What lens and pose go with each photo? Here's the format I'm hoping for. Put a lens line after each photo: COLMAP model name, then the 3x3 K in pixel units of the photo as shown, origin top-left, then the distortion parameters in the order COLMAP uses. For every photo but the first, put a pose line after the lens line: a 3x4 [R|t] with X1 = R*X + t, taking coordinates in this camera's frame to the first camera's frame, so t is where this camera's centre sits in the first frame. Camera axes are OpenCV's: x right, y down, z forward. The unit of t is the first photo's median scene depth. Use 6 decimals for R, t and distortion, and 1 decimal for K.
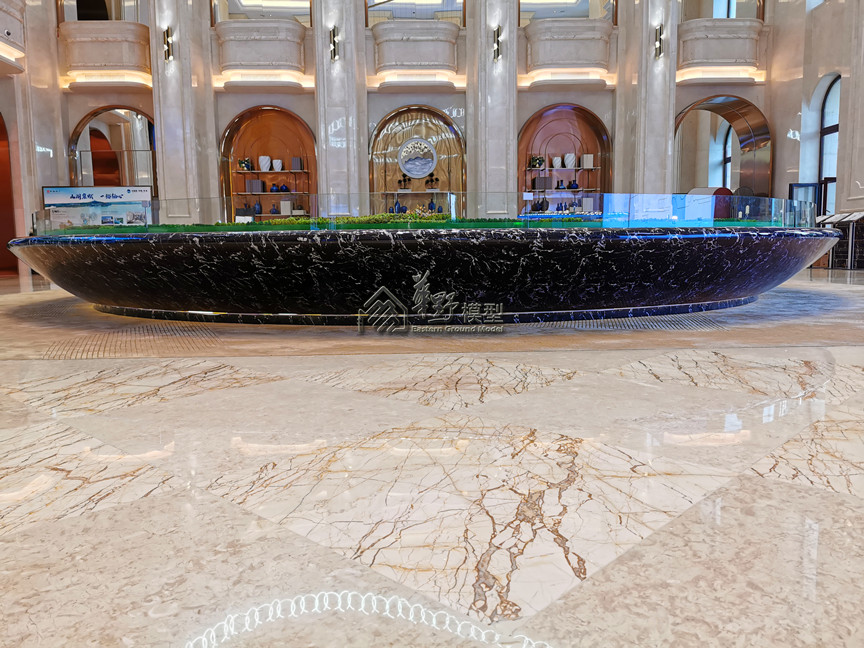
lens RADIAL K [[668.1, 0, 432.0], [0, 668.1, 324.0], [0, 0, 1]] dist [0.057026, -0.076493]
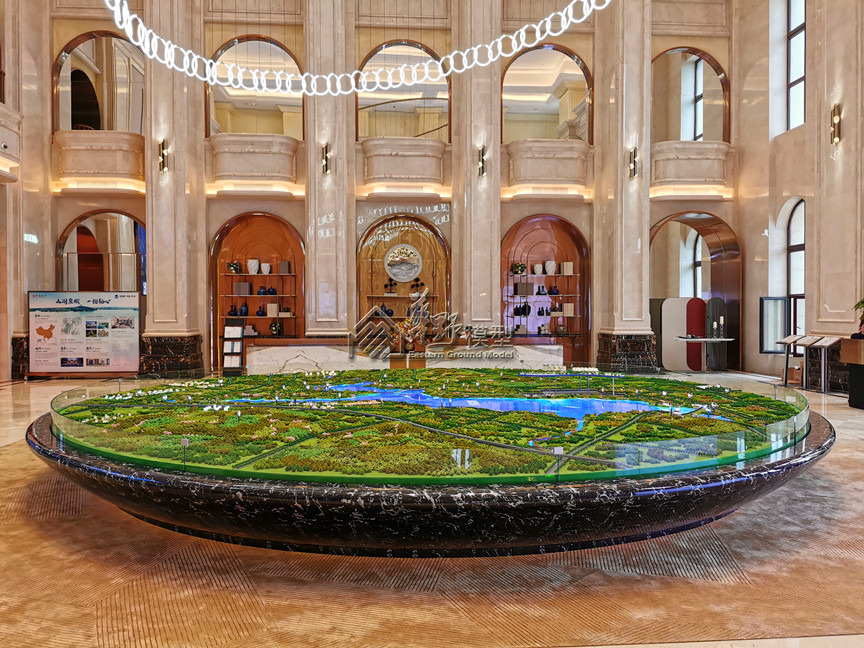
lens RADIAL K [[667.0, 0, 432.0], [0, 667.0, 324.0], [0, 0, 1]] dist [0.055922, -0.071557]
pose [[0.998998, 0.010375, 0.043529, -0.023141], [-0.006323, 0.995719, -0.092213, -0.064670], [-0.044300, 0.091845, 0.994787, -0.012766]]
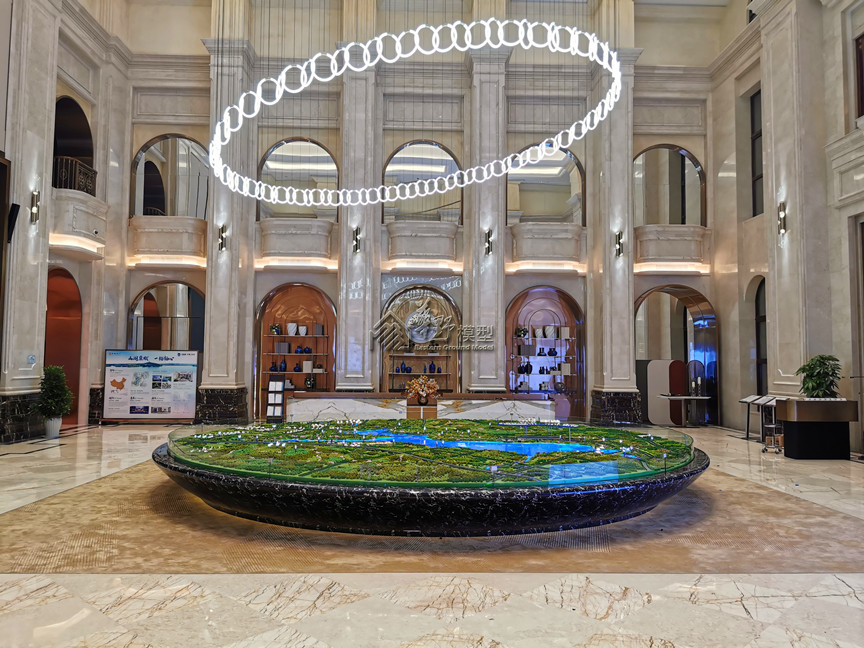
lens RADIAL K [[667.0, 0, 432.0], [0, 667.0, 324.0], [0, 0, 1]] dist [0.055922, -0.071557]
pose [[0.999744, 0.022254, 0.004042, -0.007819], [-0.021264, 0.985659, -0.167403, -0.059252], [-0.007709, 0.167274, 0.985880, -0.175914]]
